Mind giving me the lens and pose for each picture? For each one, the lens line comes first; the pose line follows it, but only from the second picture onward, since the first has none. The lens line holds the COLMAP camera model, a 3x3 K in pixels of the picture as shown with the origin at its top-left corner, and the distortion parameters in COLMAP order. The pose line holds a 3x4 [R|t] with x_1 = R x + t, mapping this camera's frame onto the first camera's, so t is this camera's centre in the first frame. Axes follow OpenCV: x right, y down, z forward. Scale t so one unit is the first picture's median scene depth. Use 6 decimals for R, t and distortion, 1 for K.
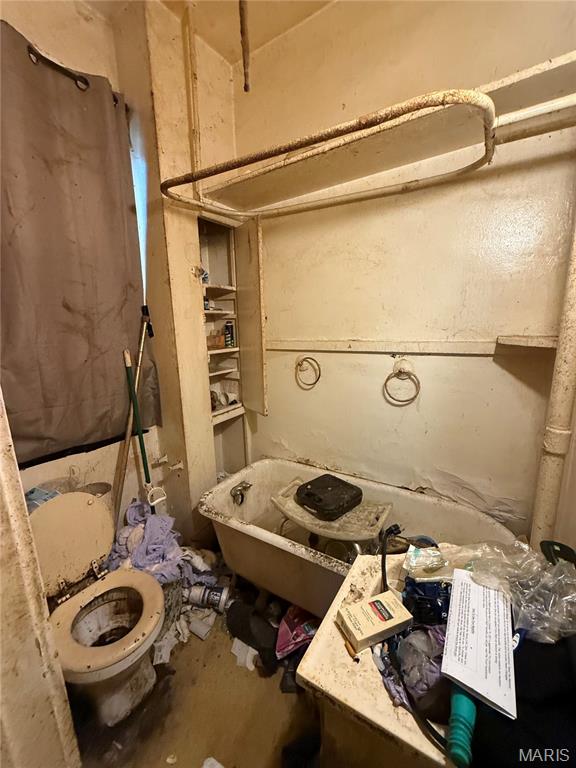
lens RADIAL K [[304.1, 0, 287.5], [0, 304.1, 387.1], [0, 0, 1]] dist [0.001132, 0.000077]
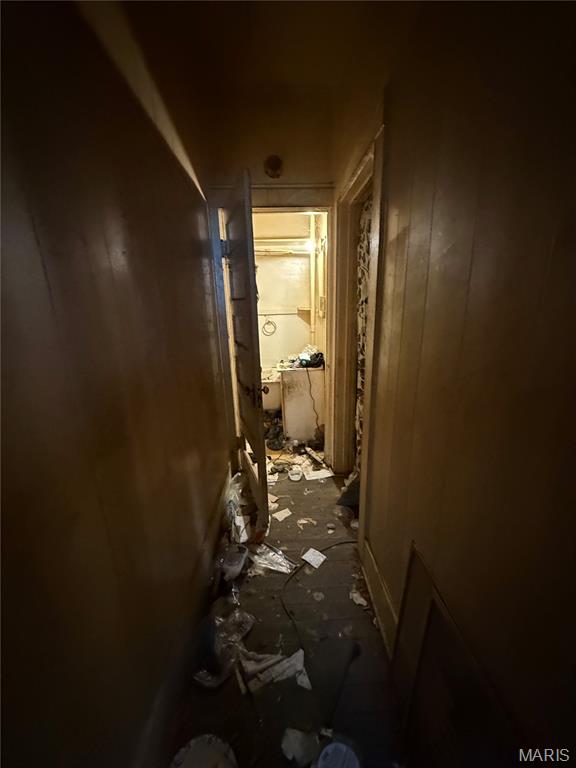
lens RADIAL K [[304.1, 0, 290.1], [0, 304.1, 385.3], [0, 0, 1]] dist [0.001132, 0.000077]
pose [[0.813174, -0.154208, 0.561220, -1.061326], [0.118698, 0.987935, 0.099471, 0.257163], [-0.569788, -0.014272, 0.821667, -1.305670]]
